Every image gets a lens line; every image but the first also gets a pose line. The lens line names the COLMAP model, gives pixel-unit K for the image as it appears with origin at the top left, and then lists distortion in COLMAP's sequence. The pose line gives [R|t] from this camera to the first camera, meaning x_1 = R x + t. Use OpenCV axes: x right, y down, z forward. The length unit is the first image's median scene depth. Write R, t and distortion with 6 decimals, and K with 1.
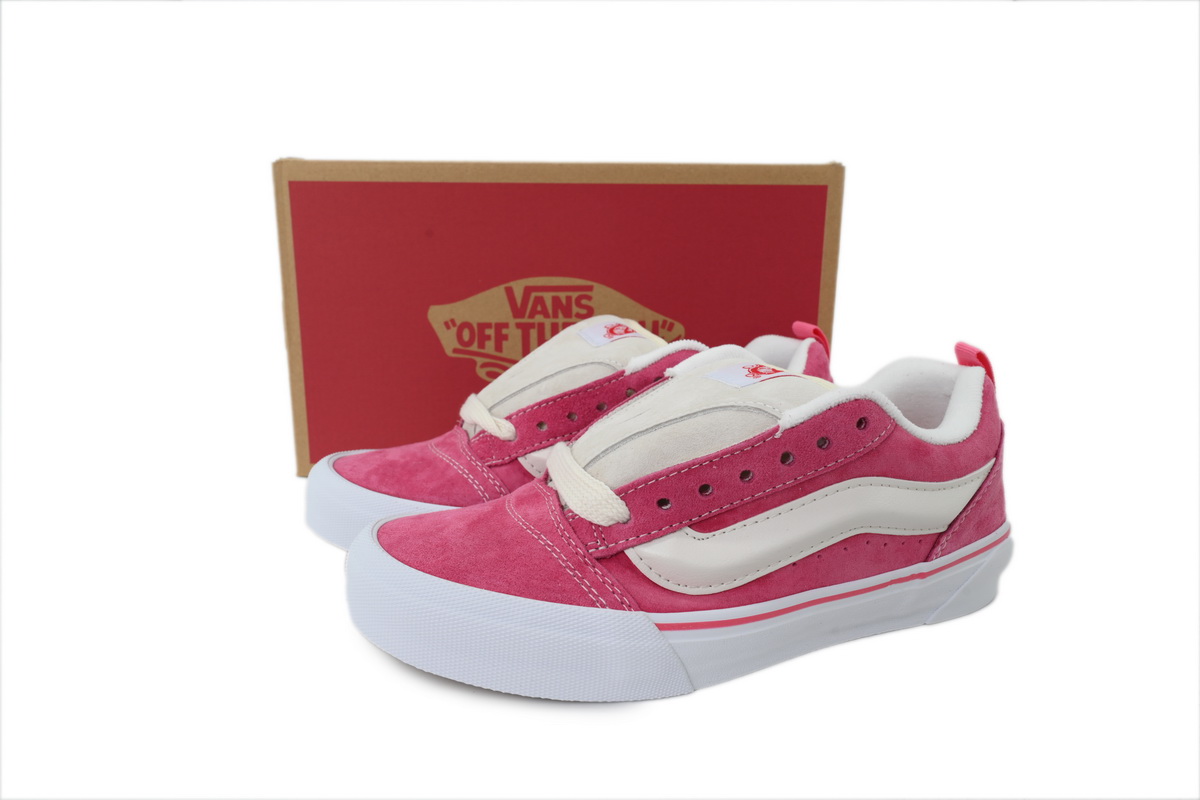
lens RADIAL K [[814.5, 0, 599.6], [0, 814.5, 400.2], [0, 0, 1]] dist [0.053866, 0.000408]
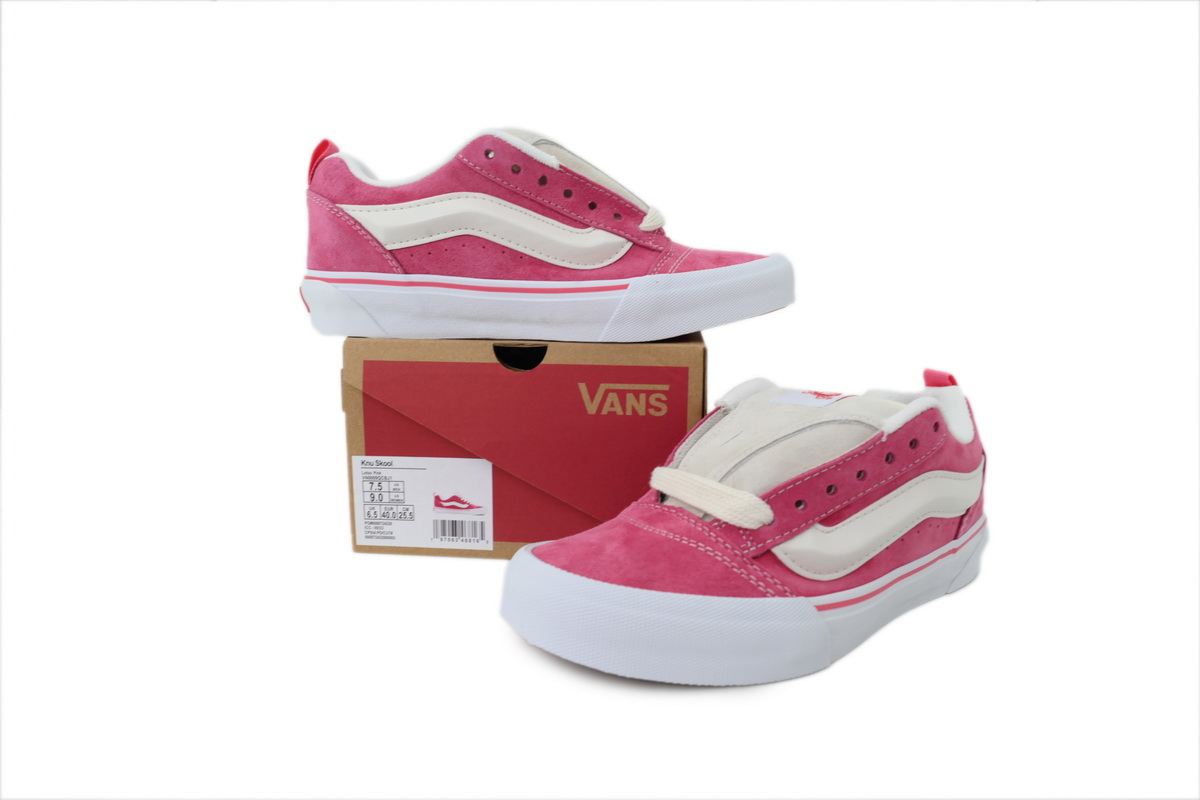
lens RADIAL K [[814.5, 0, 601.4], [0, 814.5, 396.5], [0, 0, 1]] dist [0.053866, 0.000408]
pose [[0.951769, -0.046959, 0.303201, -0.545141], [0.073025, 0.994490, -0.075208, 0.039047], [-0.297999, 0.093722, 0.949954, -0.055126]]
